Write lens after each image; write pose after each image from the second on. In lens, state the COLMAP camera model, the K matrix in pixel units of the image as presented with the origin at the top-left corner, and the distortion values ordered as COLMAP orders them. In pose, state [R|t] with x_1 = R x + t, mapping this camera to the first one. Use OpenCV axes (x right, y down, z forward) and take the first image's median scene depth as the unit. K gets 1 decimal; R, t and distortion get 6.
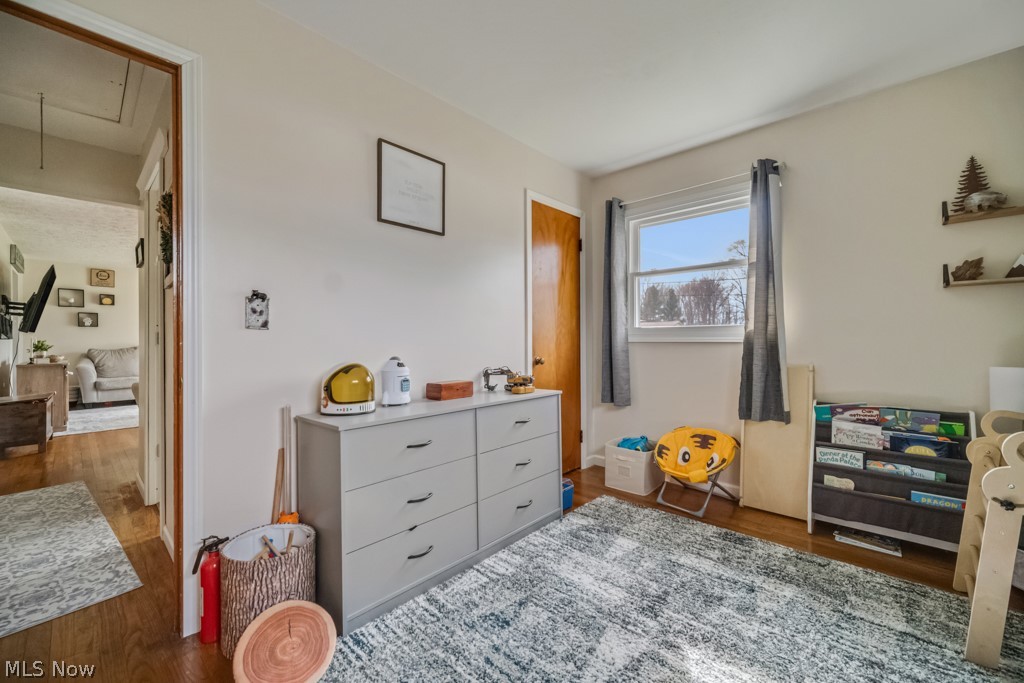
lens RADIAL K [[407.7, 0, 510.2], [0, 407.7, 340.4], [0, 0, 1]] dist [-0.000027, -0.000326]
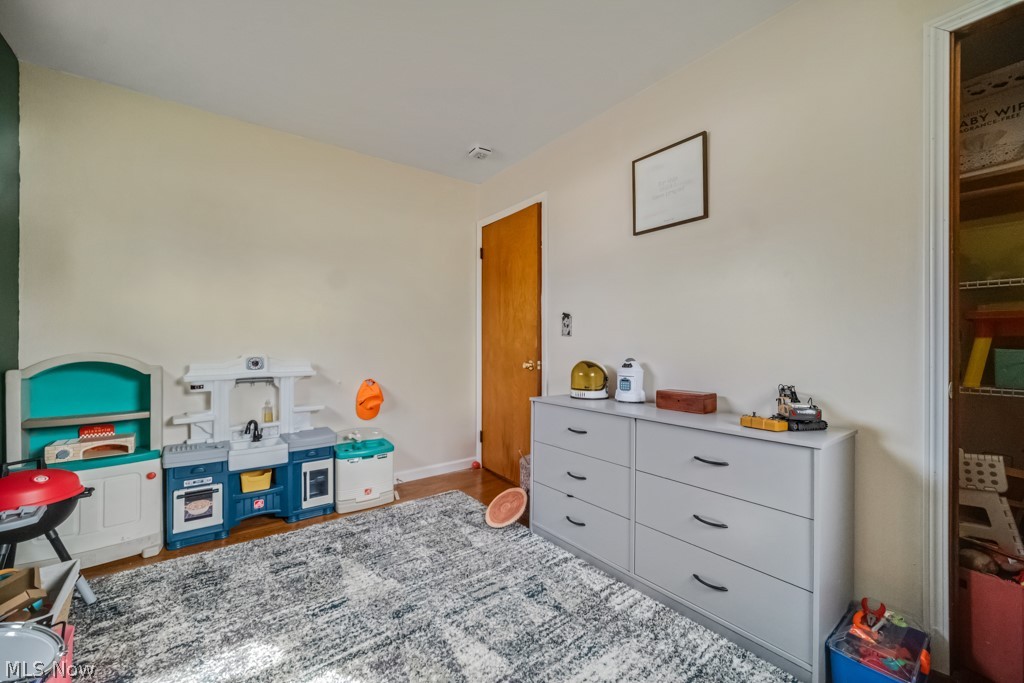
lens RADIAL K [[407.7, 0, 510.2], [0, 407.7, 340.4], [0, 0, 1]] dist [-0.000027, -0.000326]
pose [[-0.162534, -0.000267, -0.986703, 1.086610], [0.005004, 0.999987, -0.001095, -0.010294], [0.986690, -0.005115, -0.162530, 1.105471]]
